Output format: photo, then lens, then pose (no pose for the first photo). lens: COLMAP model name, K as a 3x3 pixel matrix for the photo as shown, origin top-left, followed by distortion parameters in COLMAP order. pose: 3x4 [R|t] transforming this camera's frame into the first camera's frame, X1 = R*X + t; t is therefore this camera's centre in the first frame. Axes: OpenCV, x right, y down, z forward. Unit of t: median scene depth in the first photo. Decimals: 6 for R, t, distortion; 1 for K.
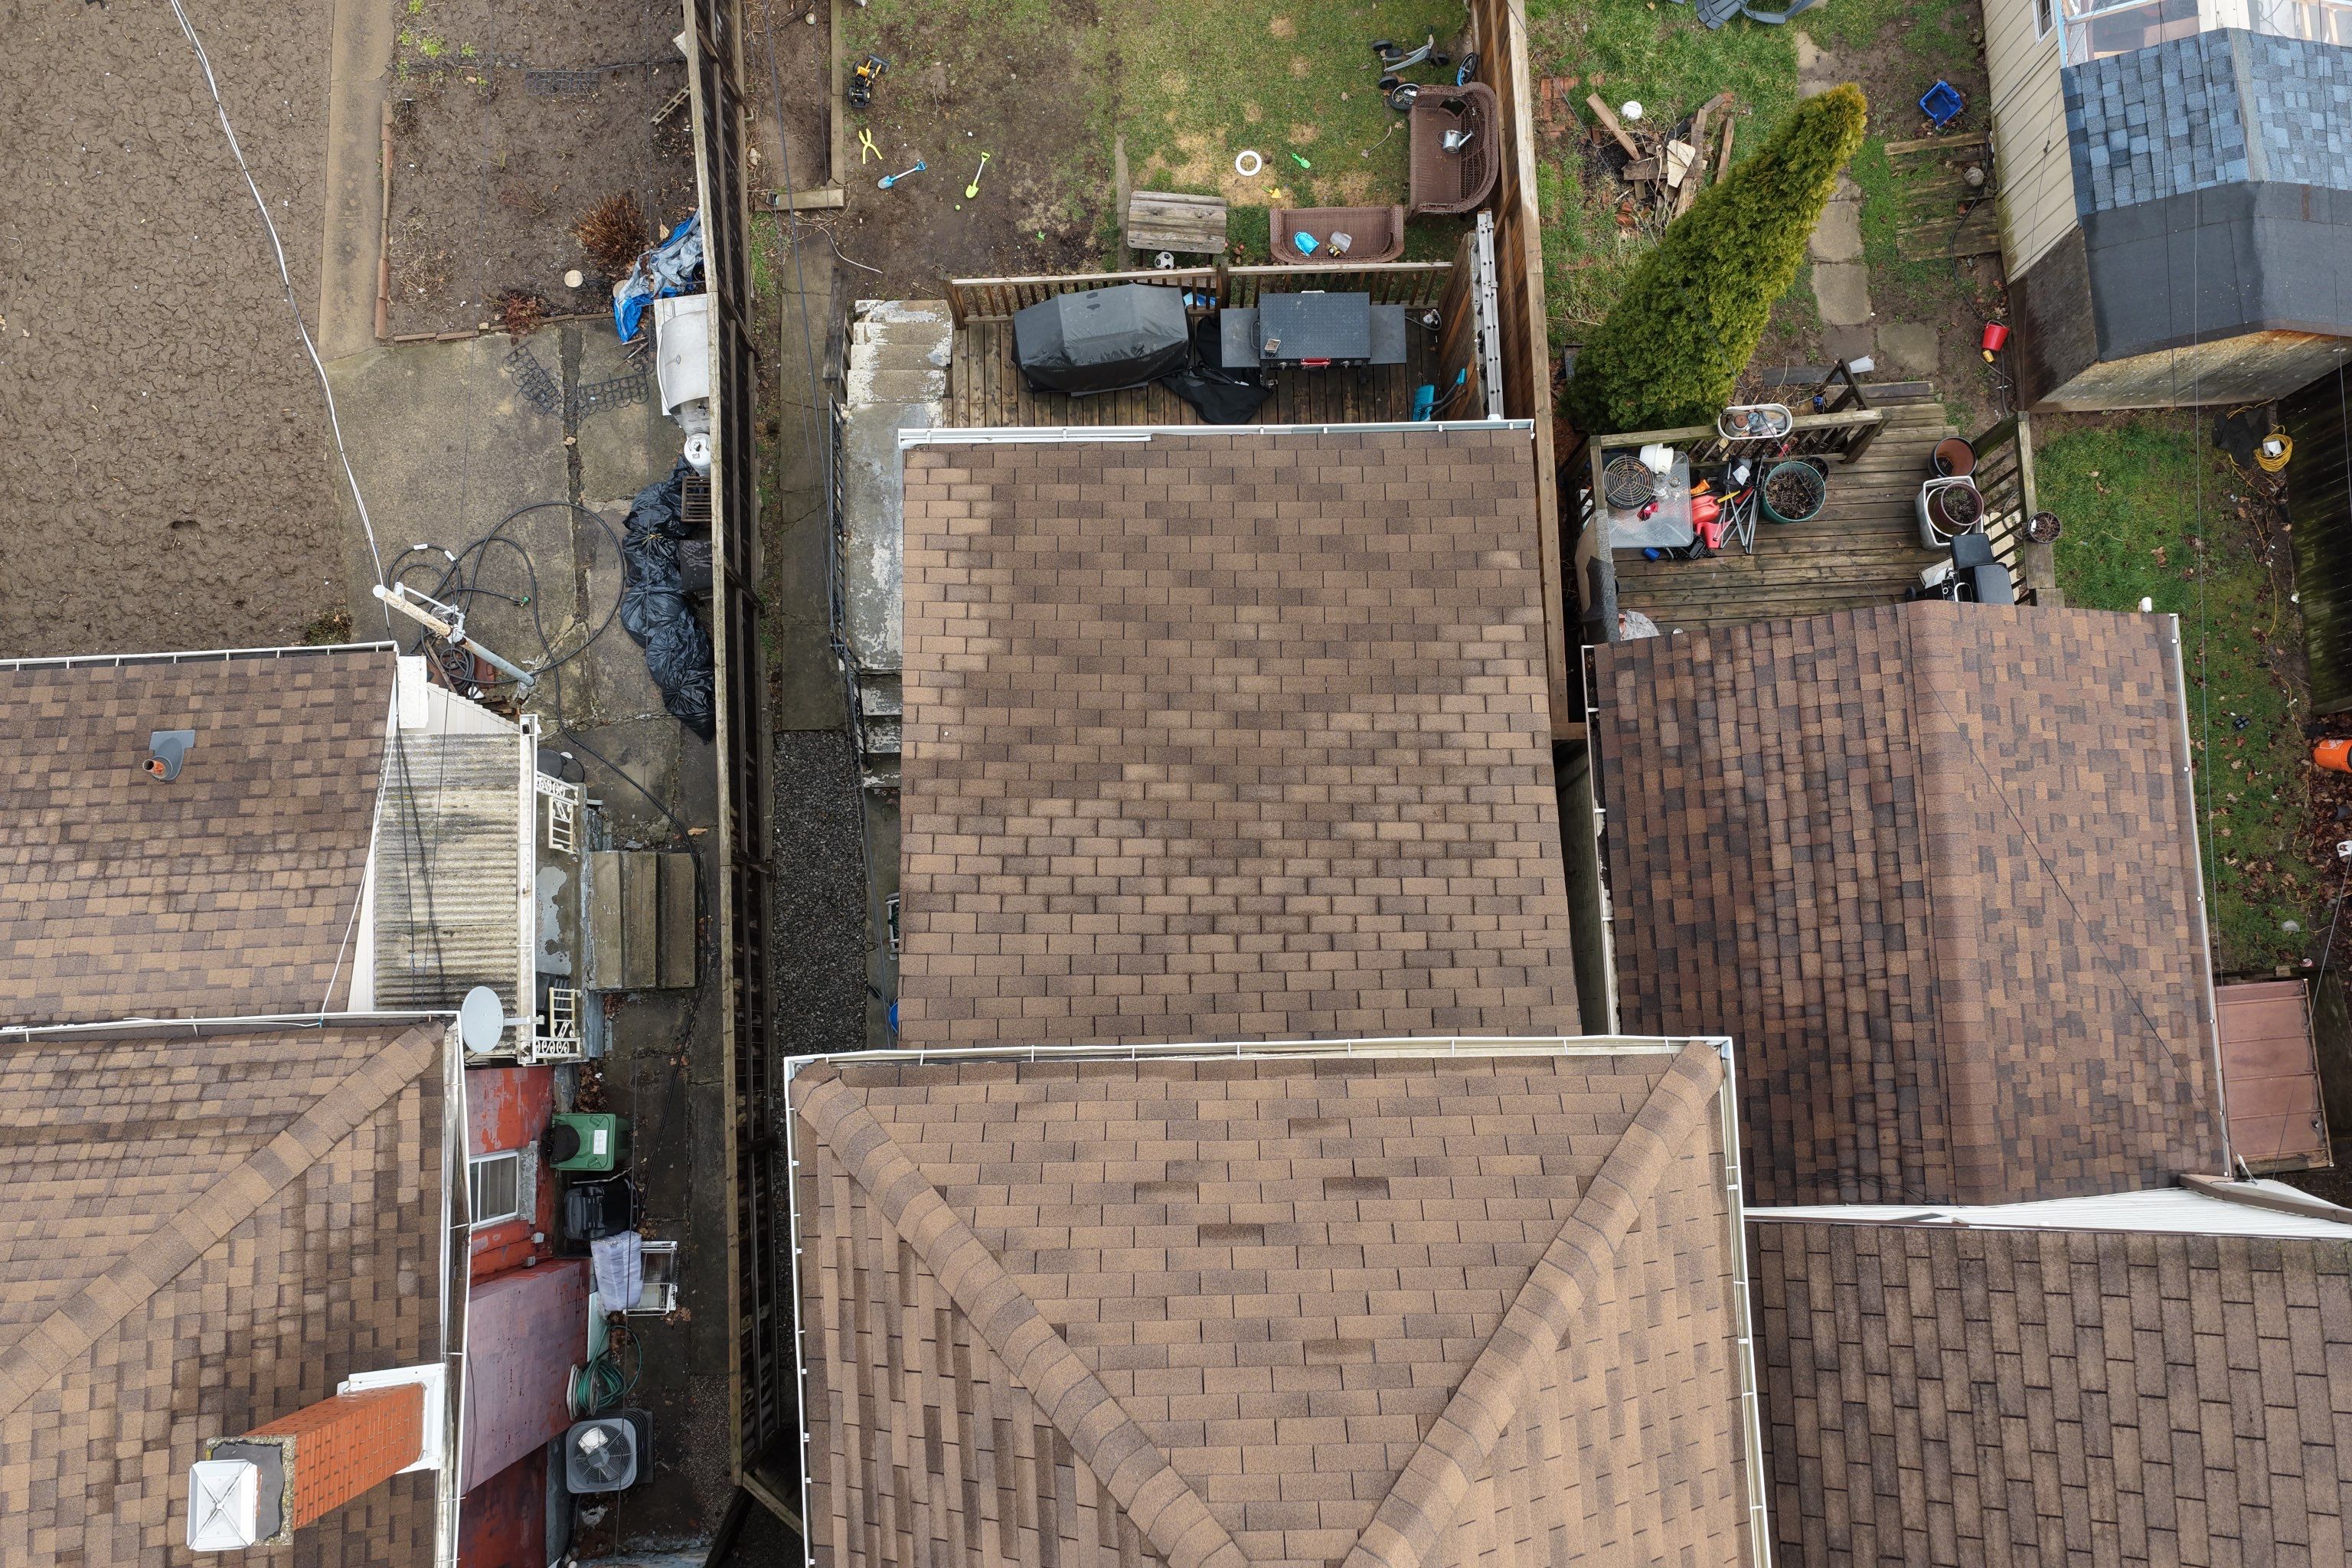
lens RADIAL K [[1956.0, 0, 1171.2], [0, 1956.0, 797.1], [0, 0, 1]] dist [-0.010978, 0.030444]
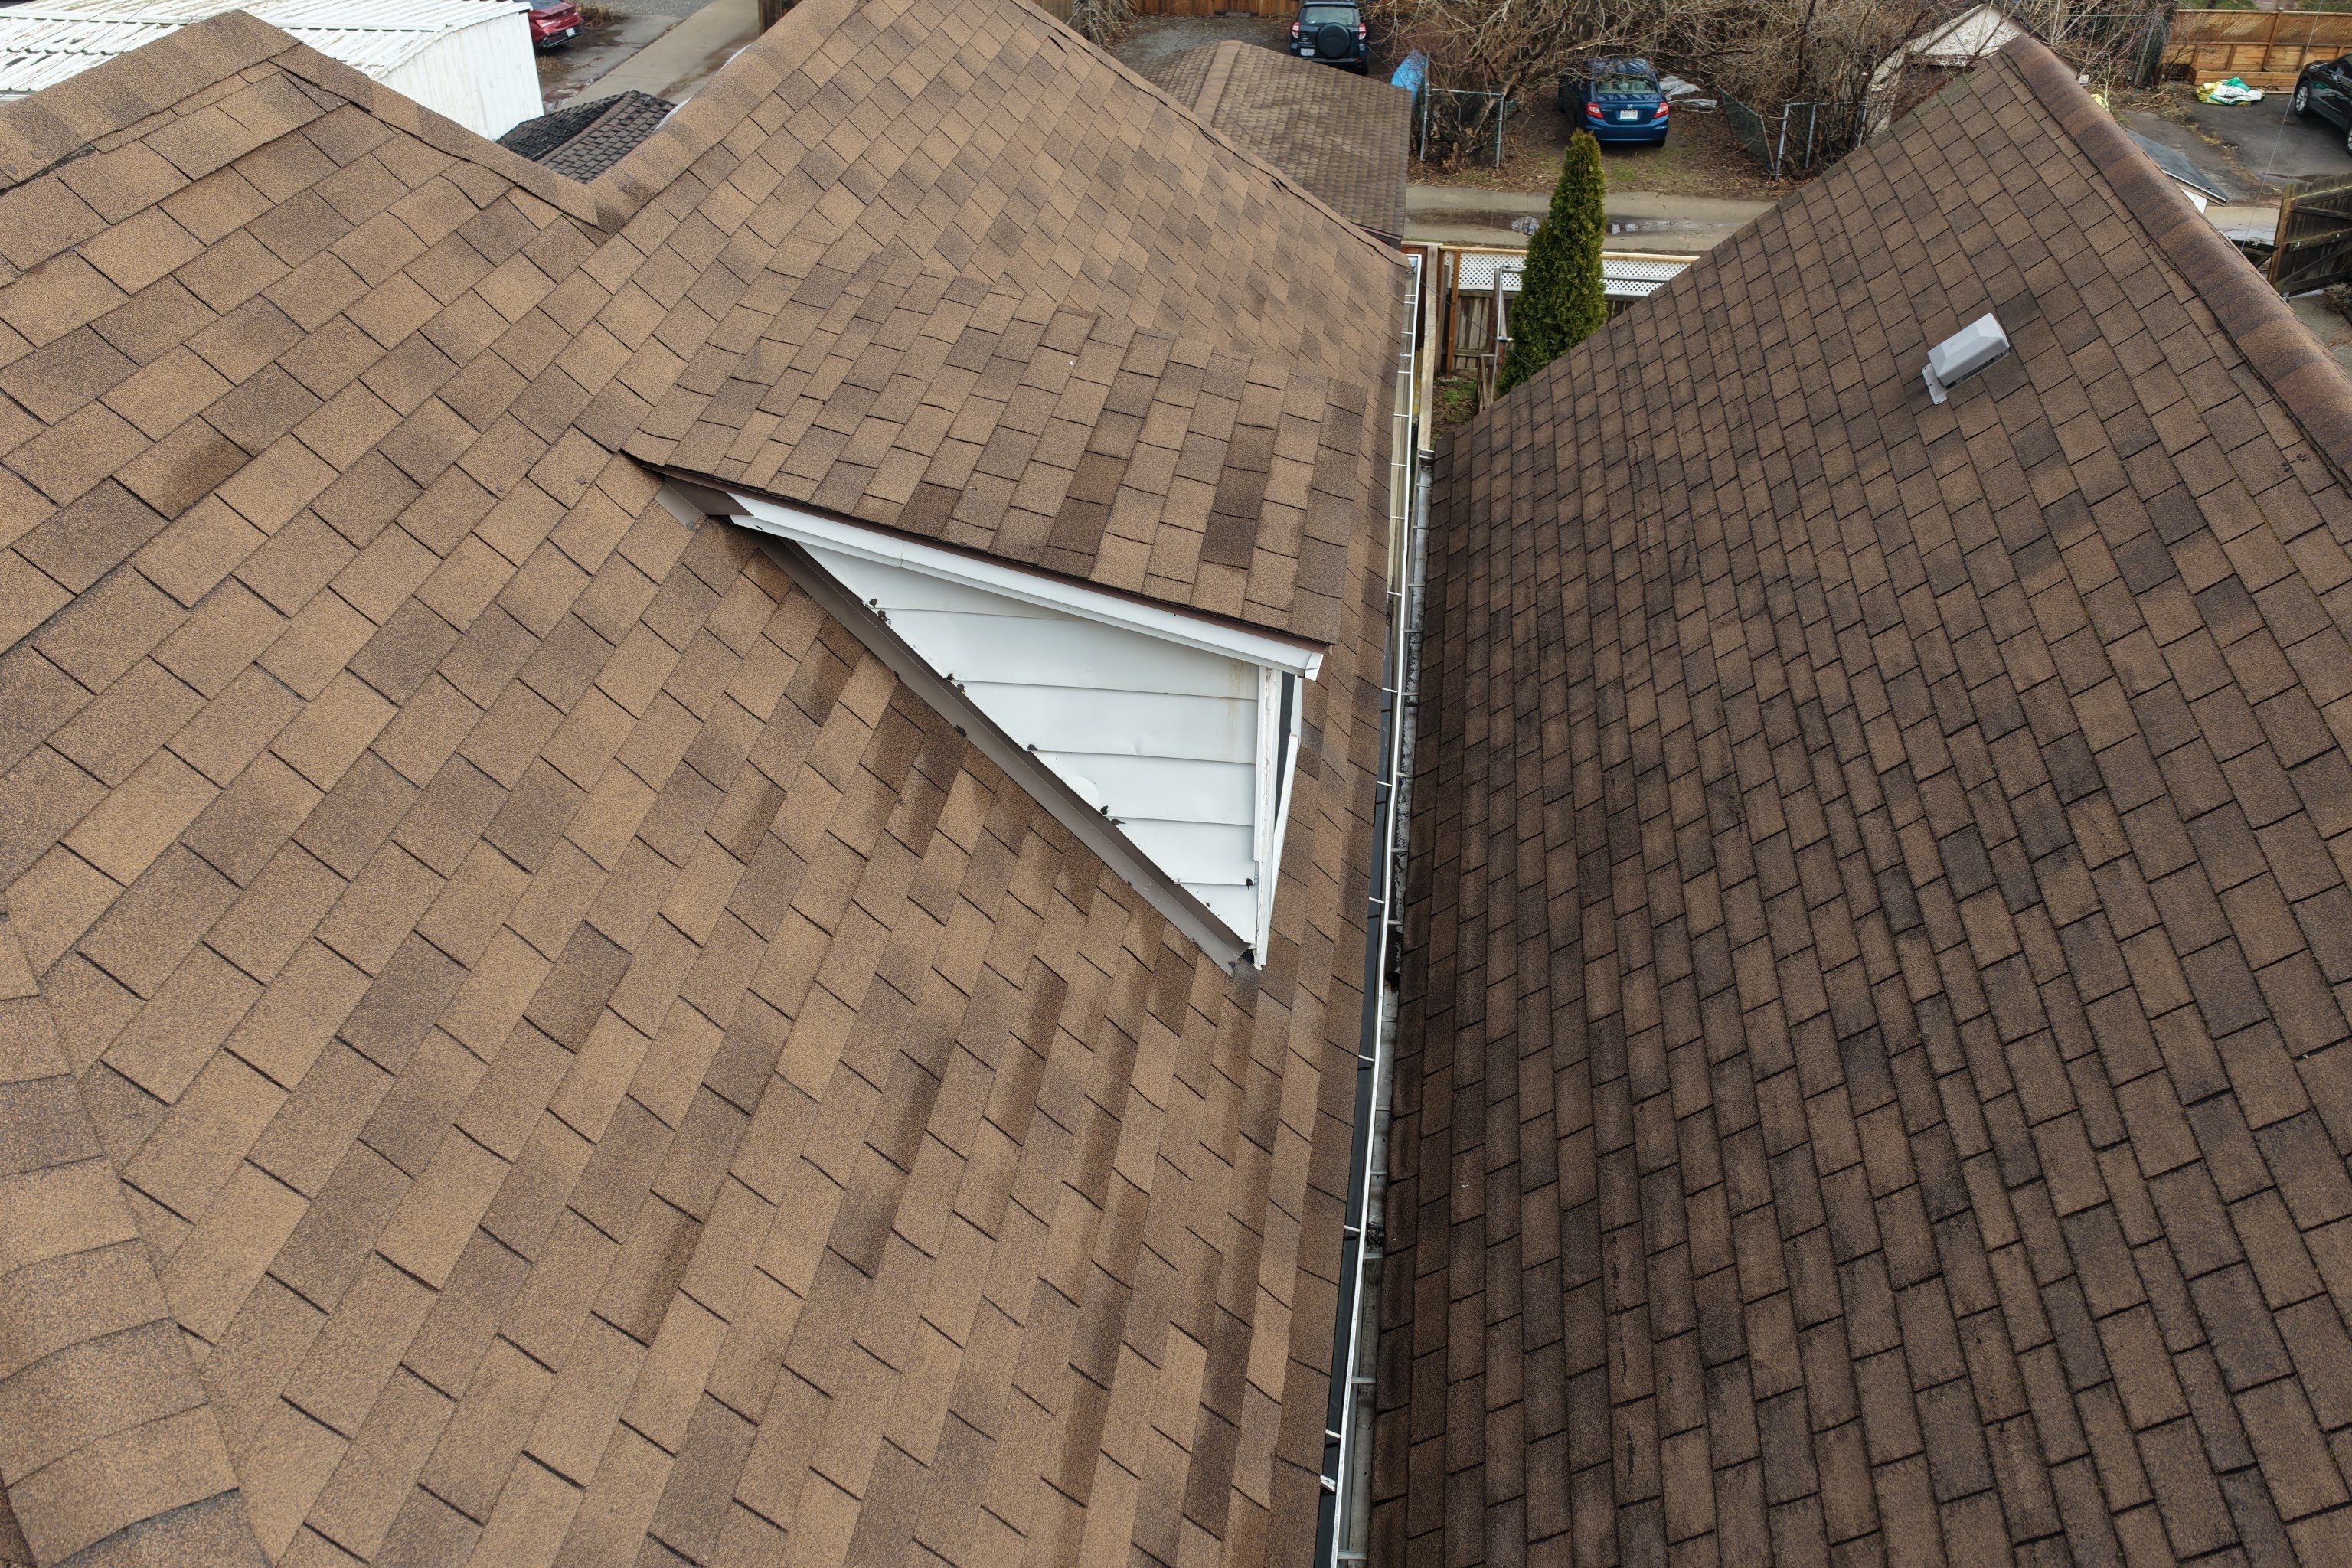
lens RADIAL K [[1956.0, 0, 1176.9], [0, 1956.0, 796.9], [0, 0, 1]] dist [-0.010978, 0.030444]
pose [[0.985931, 0.092835, -0.139001, 0.253917], [-0.165818, 0.648053, -0.743325, 0.937690], [0.021073, 0.755916, 0.654330, 0.355925]]
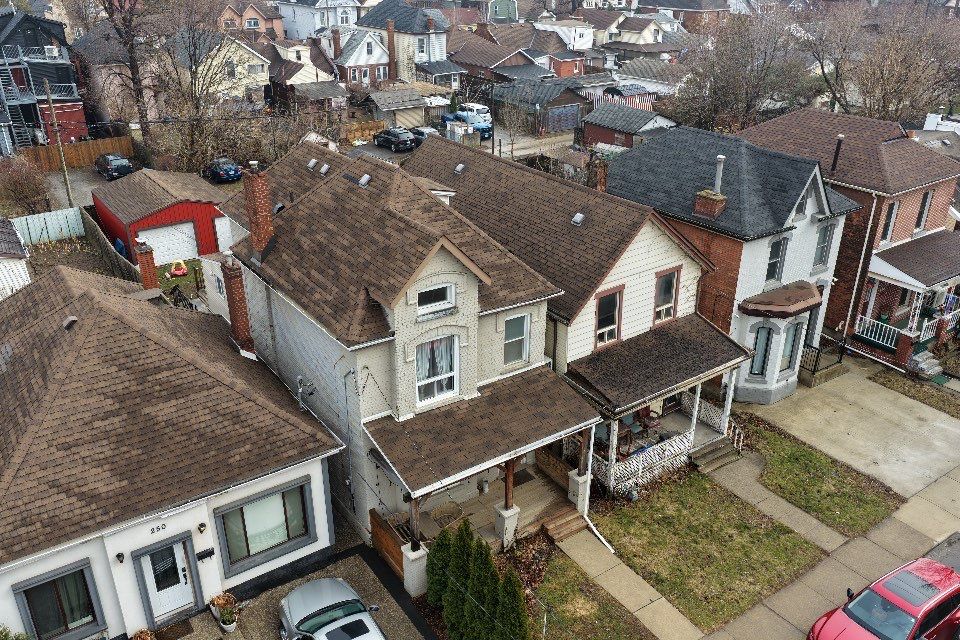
lens RADIAL K [[798.4, 0, 481.0], [0, 798.4, 323.8], [0, 0, 1]] dist [-0.010978, 0.030444]
pose [[0.839261, -0.231608, 0.491933, -0.639938], [0.539402, 0.468556, -0.699643, 1.994544], [-0.068456, 0.852533, 0.518171, -0.067594]]
